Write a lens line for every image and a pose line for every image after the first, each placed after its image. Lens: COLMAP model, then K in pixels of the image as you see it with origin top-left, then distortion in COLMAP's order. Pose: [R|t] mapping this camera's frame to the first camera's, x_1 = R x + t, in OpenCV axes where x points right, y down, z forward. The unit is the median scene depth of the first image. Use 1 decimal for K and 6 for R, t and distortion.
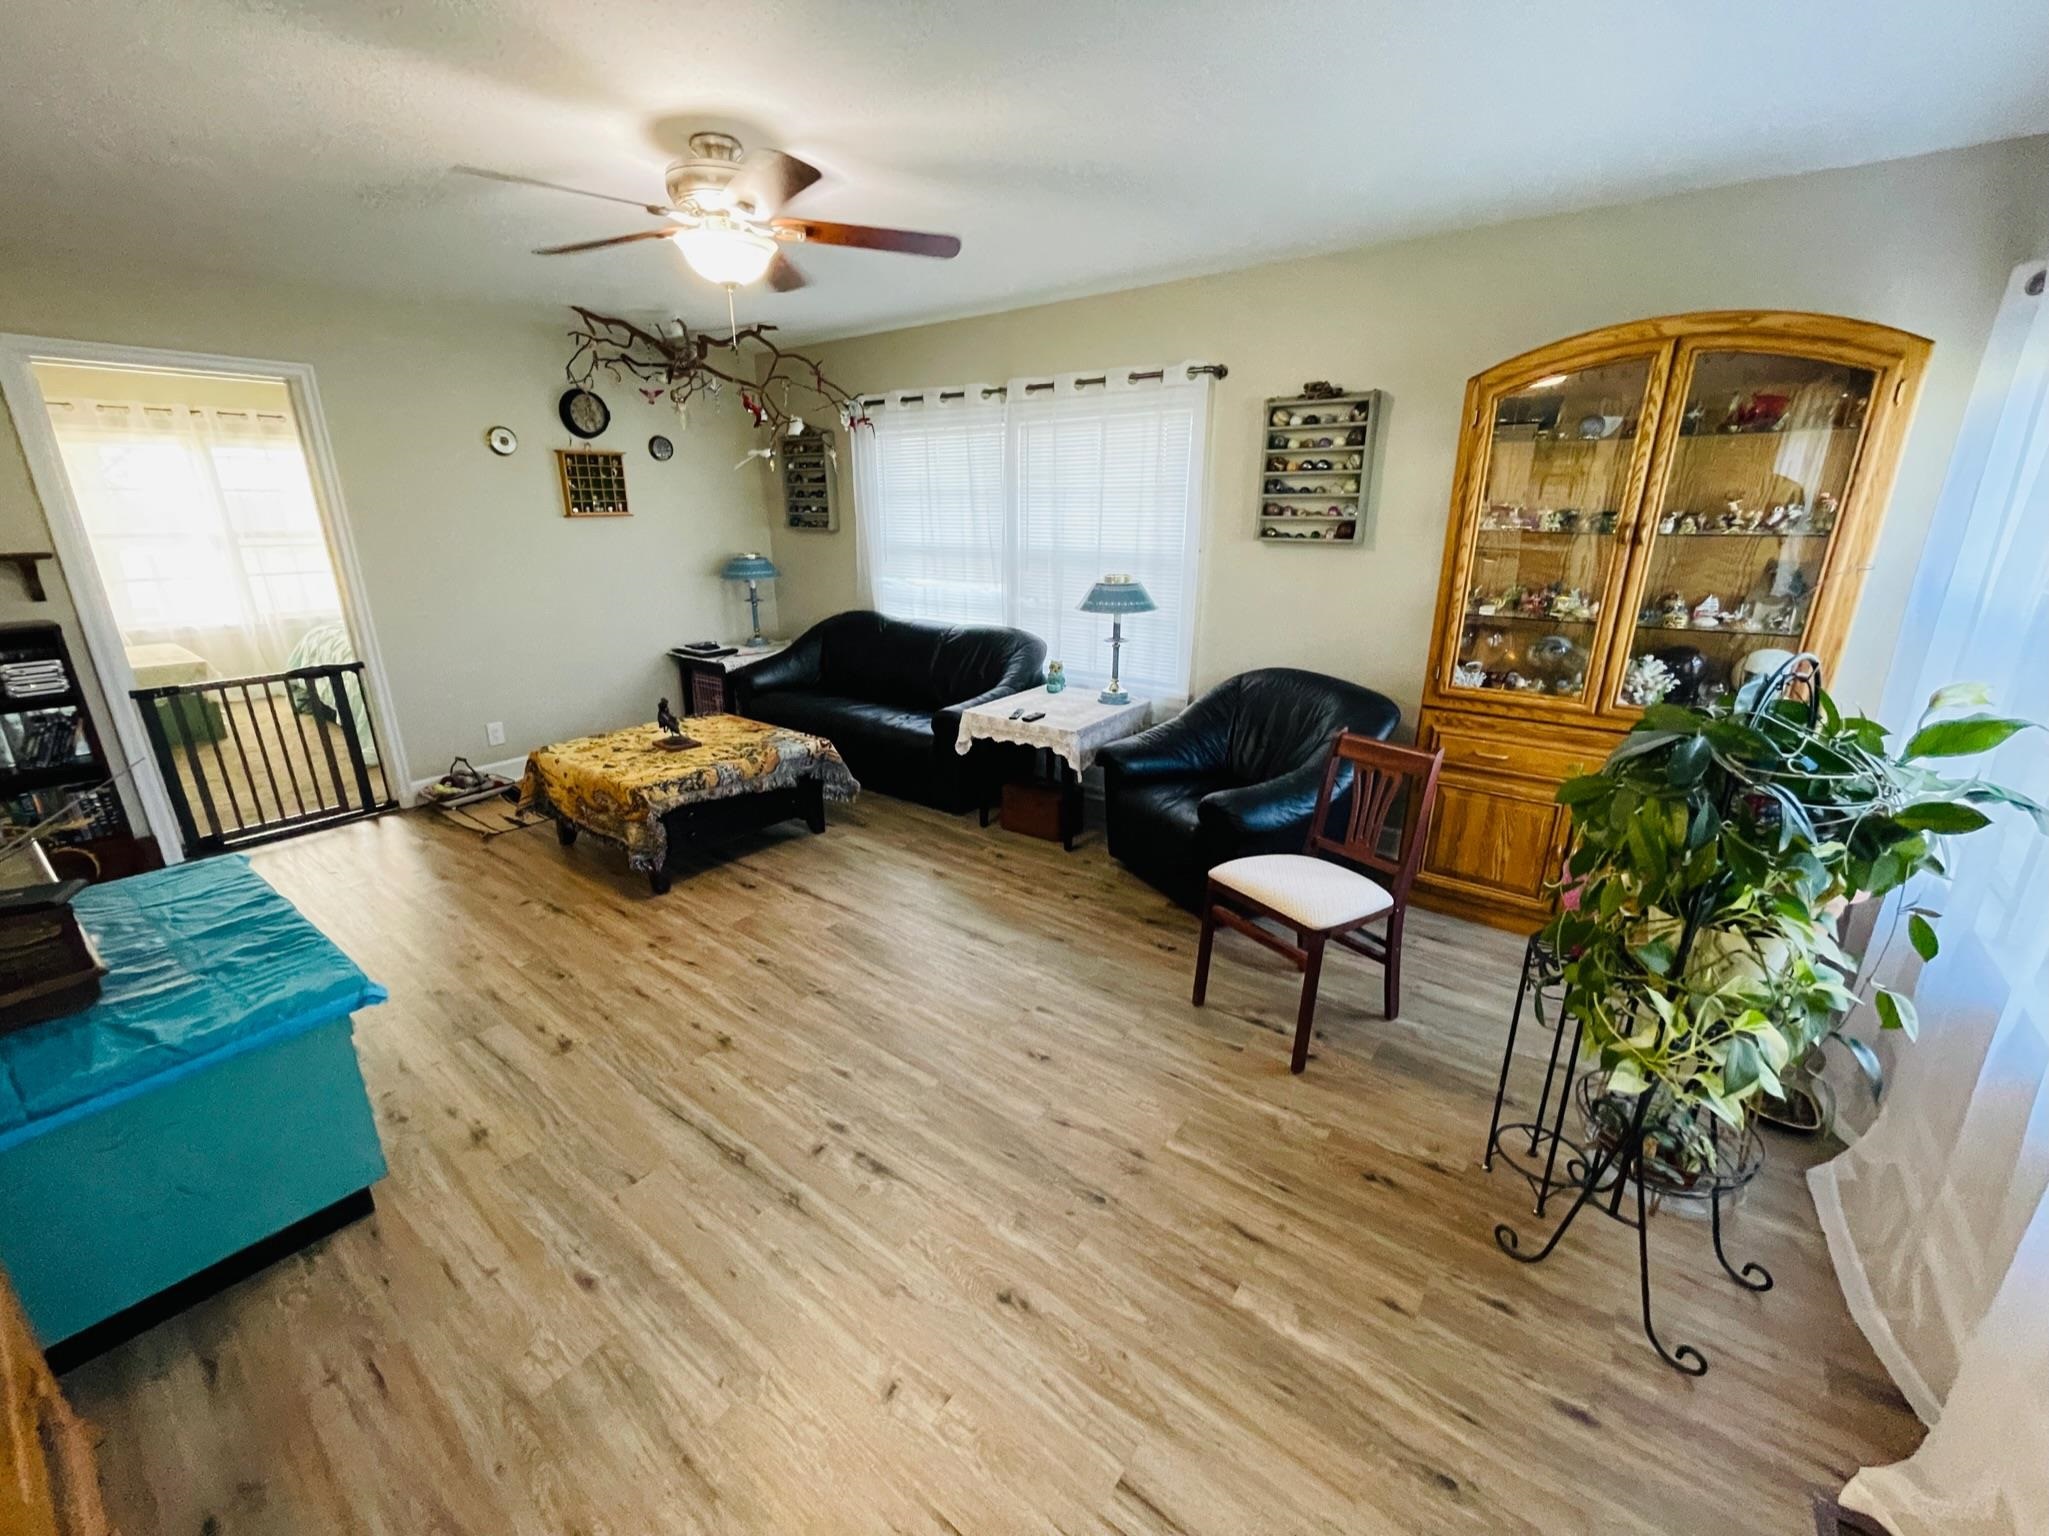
lens RADIAL K [[829.9, 0, 1018.0], [0, 829.9, 768.3], [0, 0, 1]] dist [-0.000975, 0.000533]
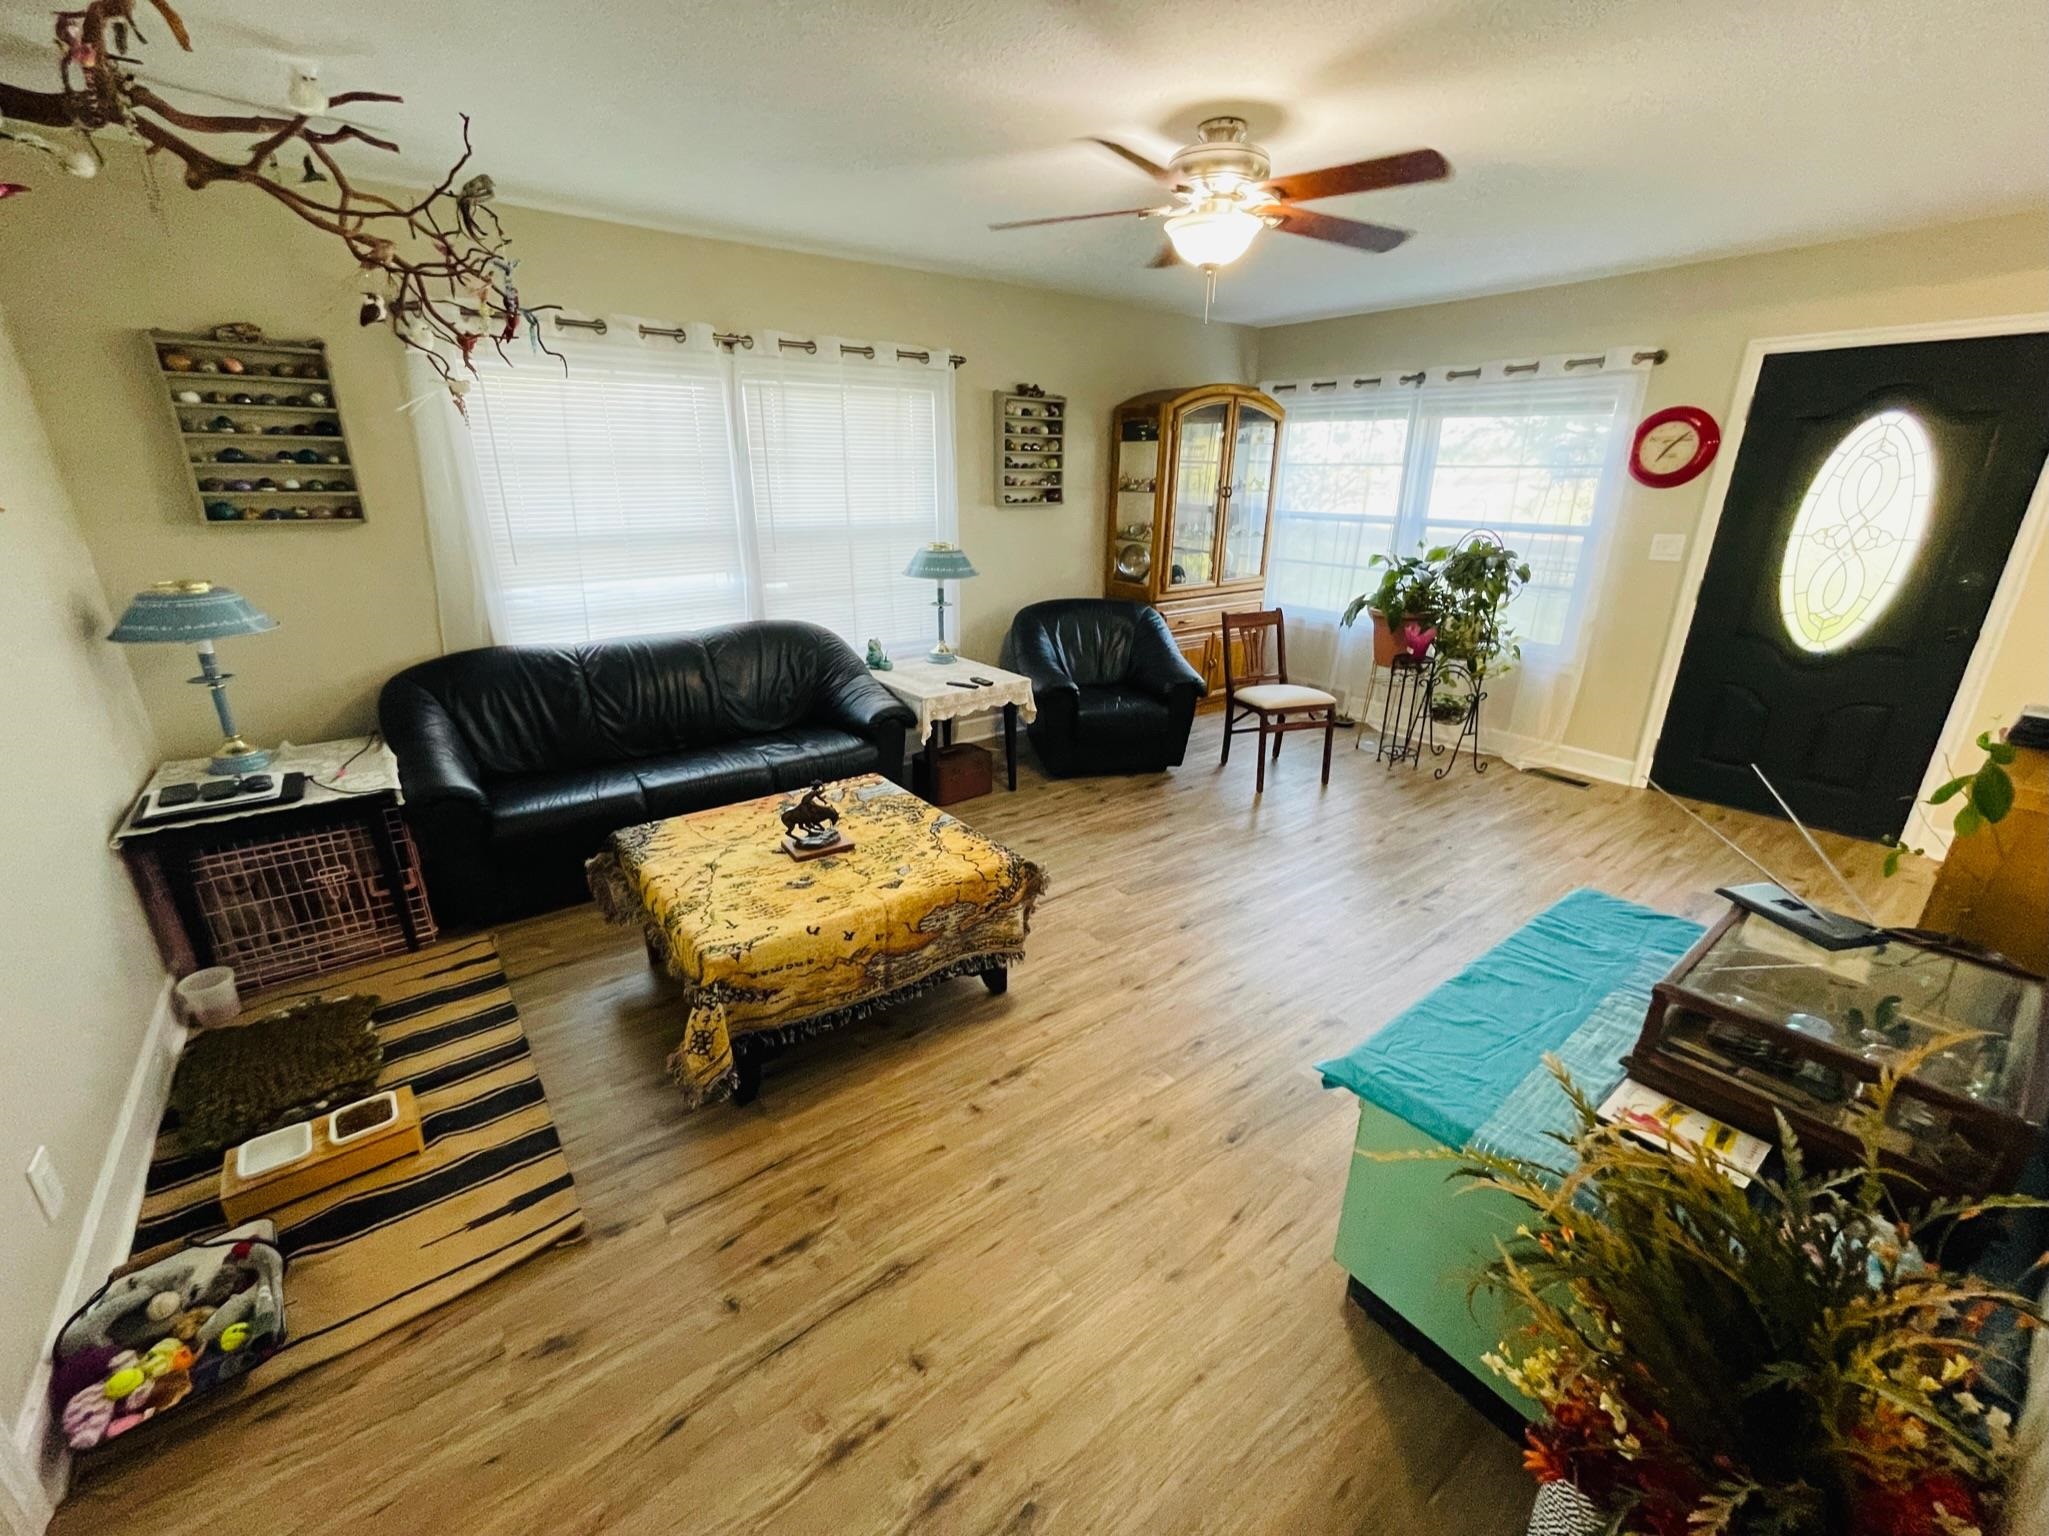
lens RADIAL K [[829.9, 0, 1023.3], [0, 829.9, 766.9], [0, 0, 1]] dist [-0.000975, 0.000533]
pose [[0.265601, -0.325090, 0.907619, -0.933867], [0.287192, 0.925371, 0.247406, -0.201453], [-0.920313, 0.194950, 0.339142, 0.597244]]
